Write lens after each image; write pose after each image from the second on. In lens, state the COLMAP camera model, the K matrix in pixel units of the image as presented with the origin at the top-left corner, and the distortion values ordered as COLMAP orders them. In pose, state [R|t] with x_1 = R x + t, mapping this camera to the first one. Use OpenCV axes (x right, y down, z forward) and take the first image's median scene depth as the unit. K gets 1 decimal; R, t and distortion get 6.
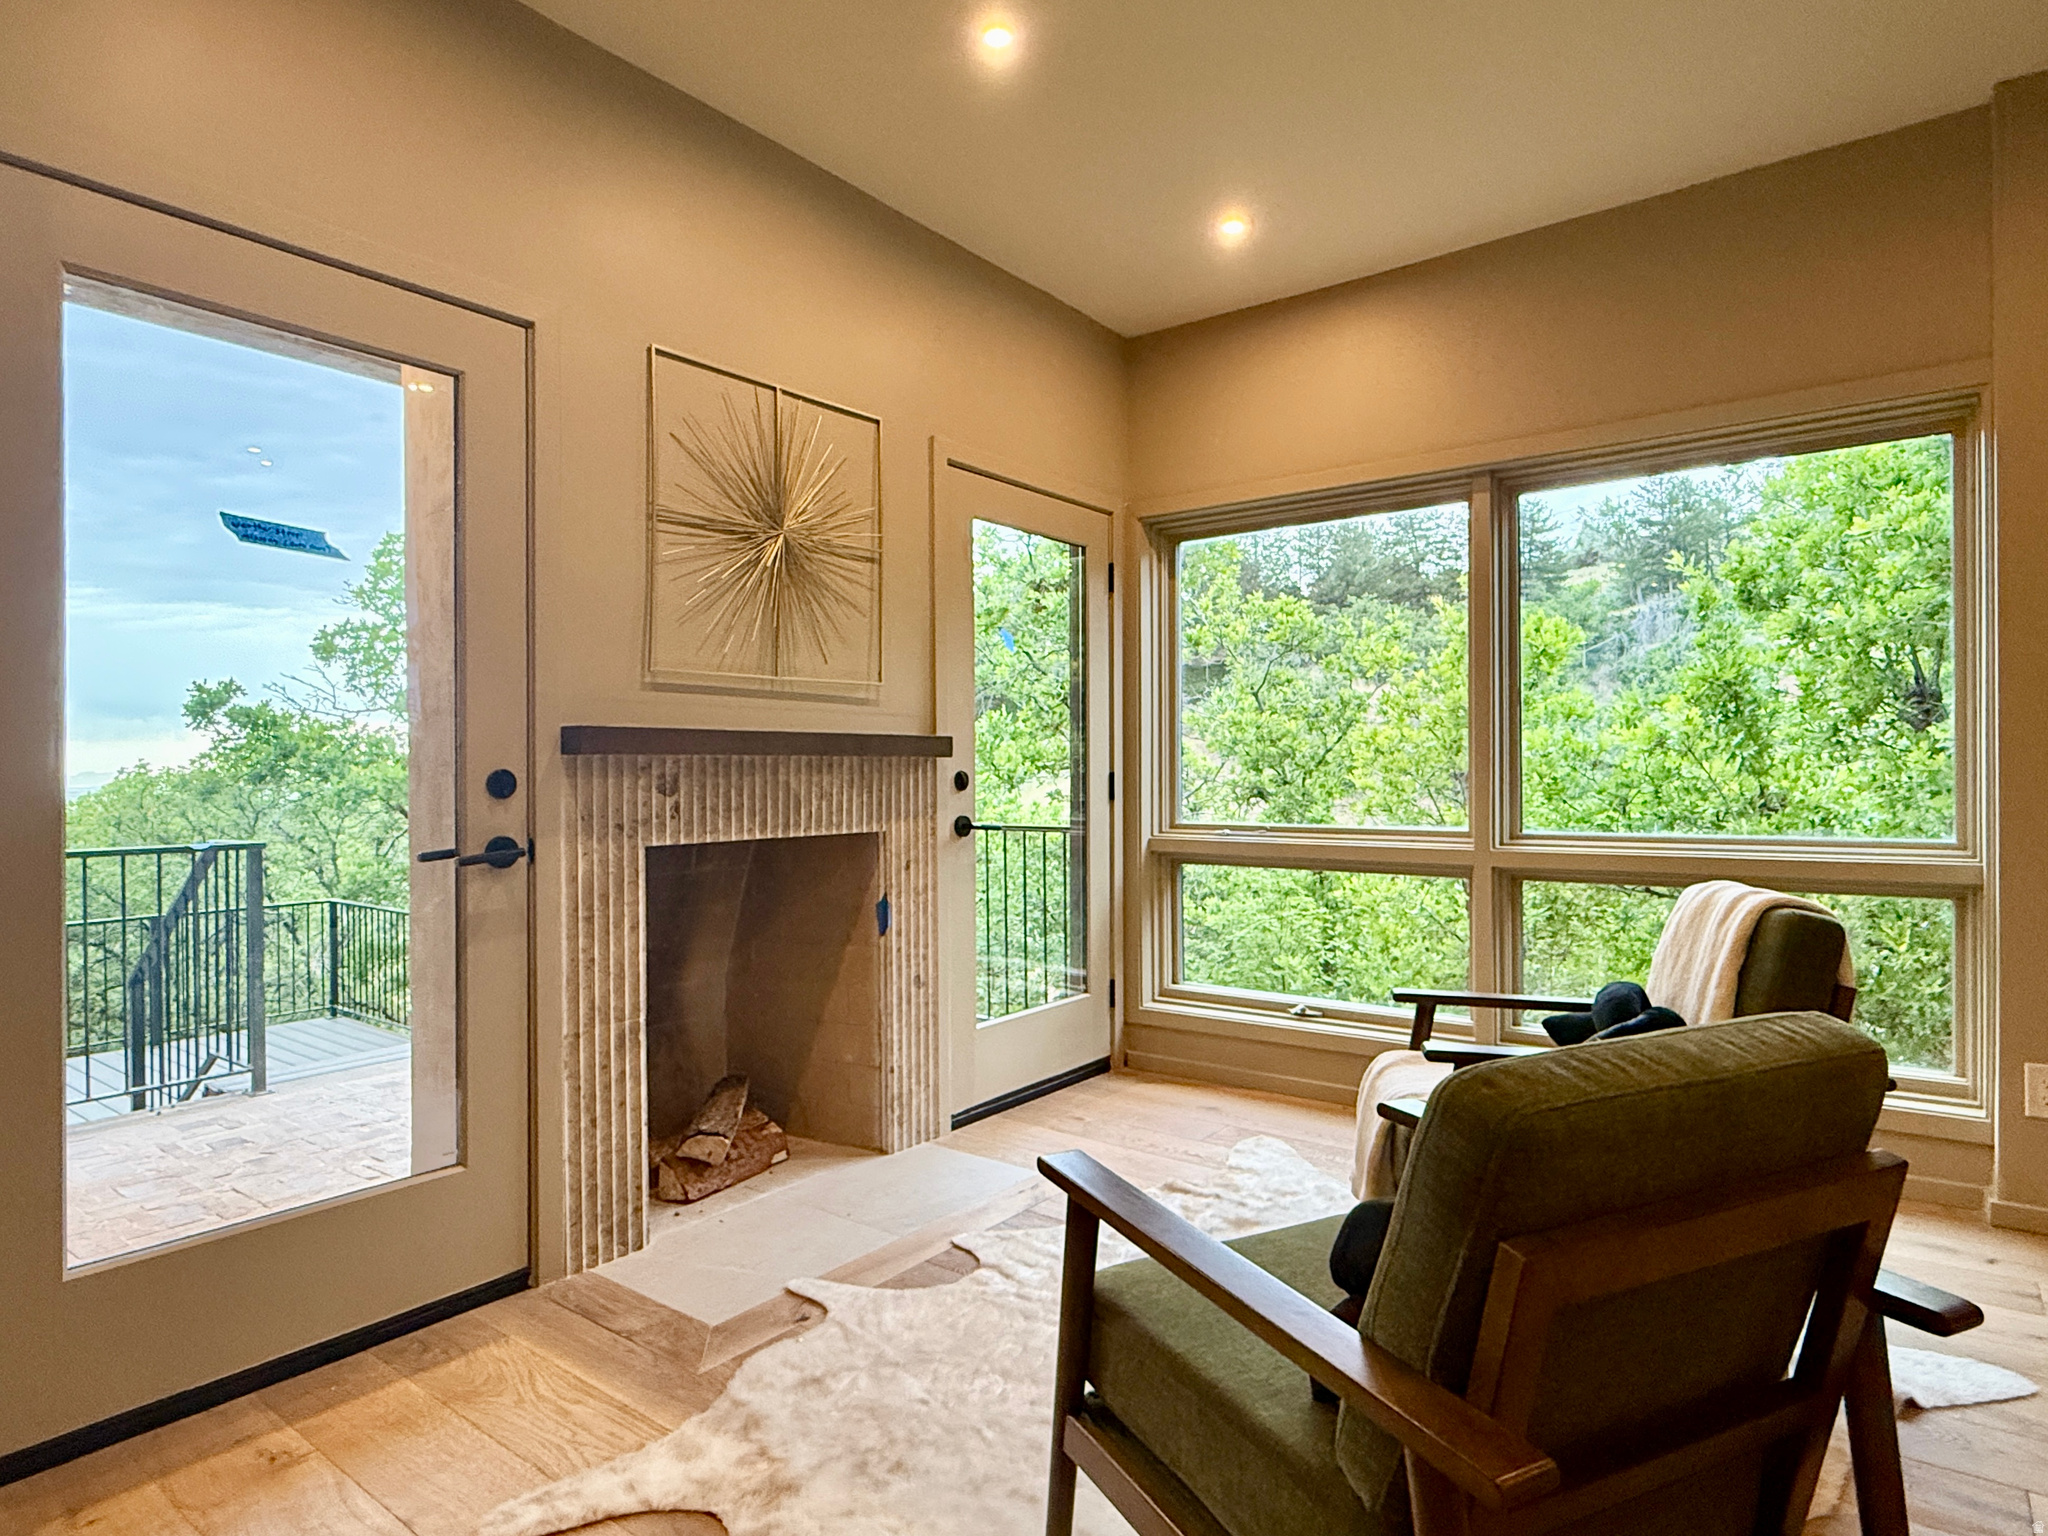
lens RADIAL K [[1150.7, 0, 1024.0], [0, 1150.7, 768.0], [0, 0, 1]] dist [-0.002795, -0.000237]
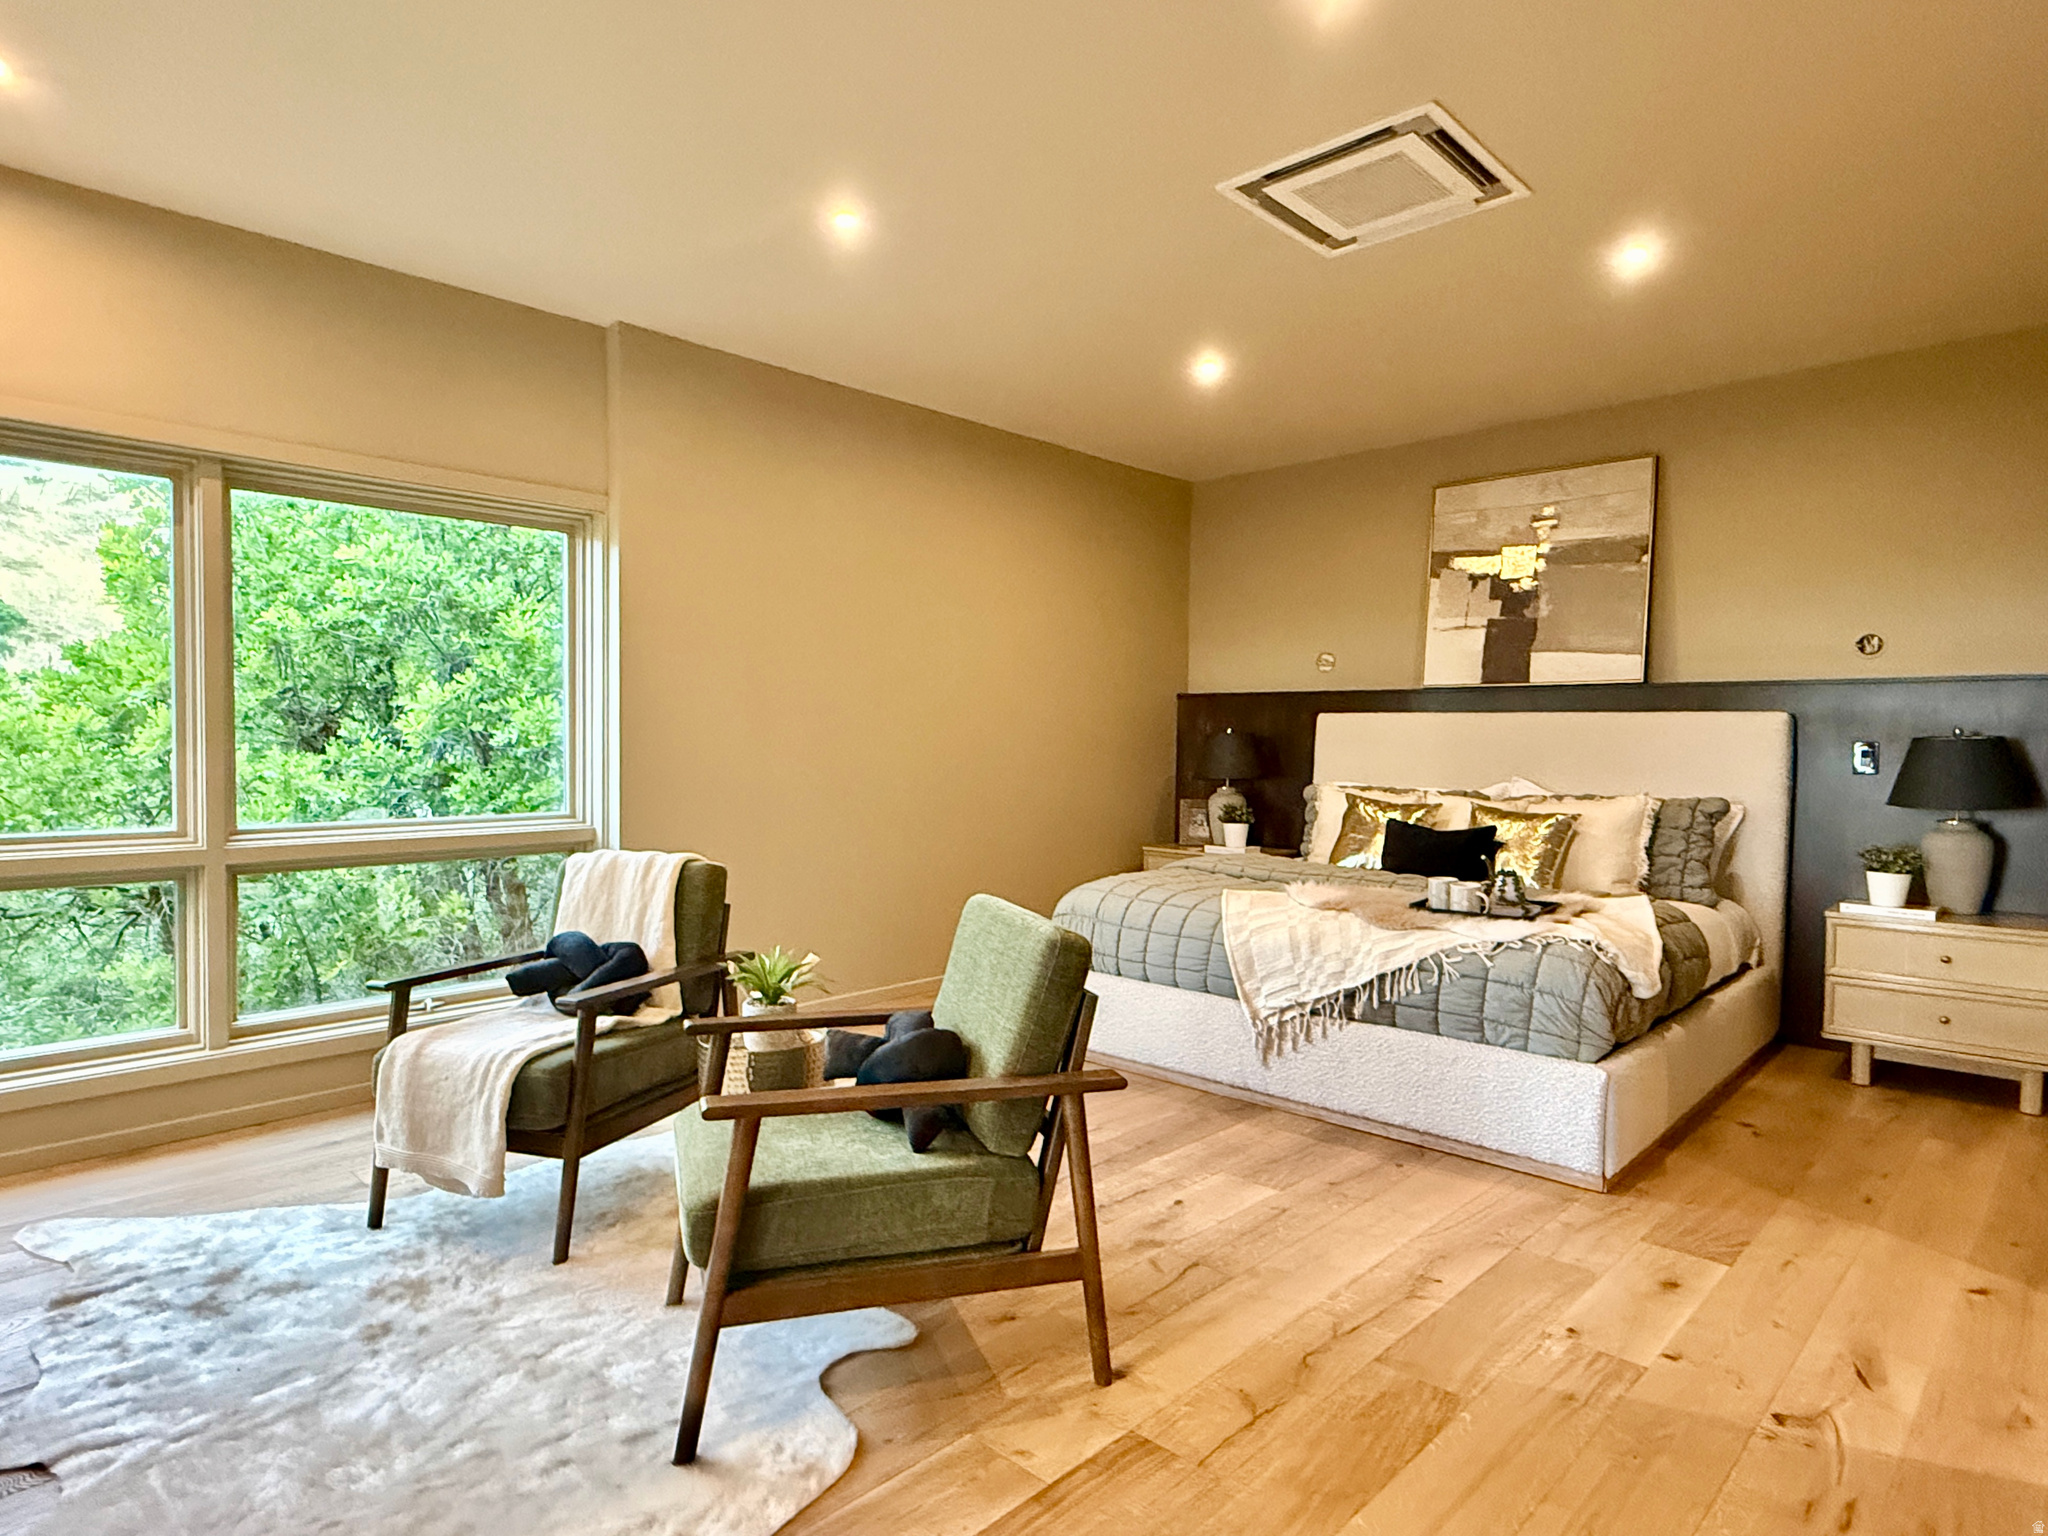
lens RADIAL K [[1150.7, 0, 1024.0], [0, 1150.7, 768.0], [0, 0, 1]] dist [-0.002795, -0.000237]
pose [[0.107554, 0.002371, 0.994196, -0.588886], [-0.012197, 0.999925, -0.001065, -0.004794], [-0.994124, -0.012011, 0.107575, 0.275293]]
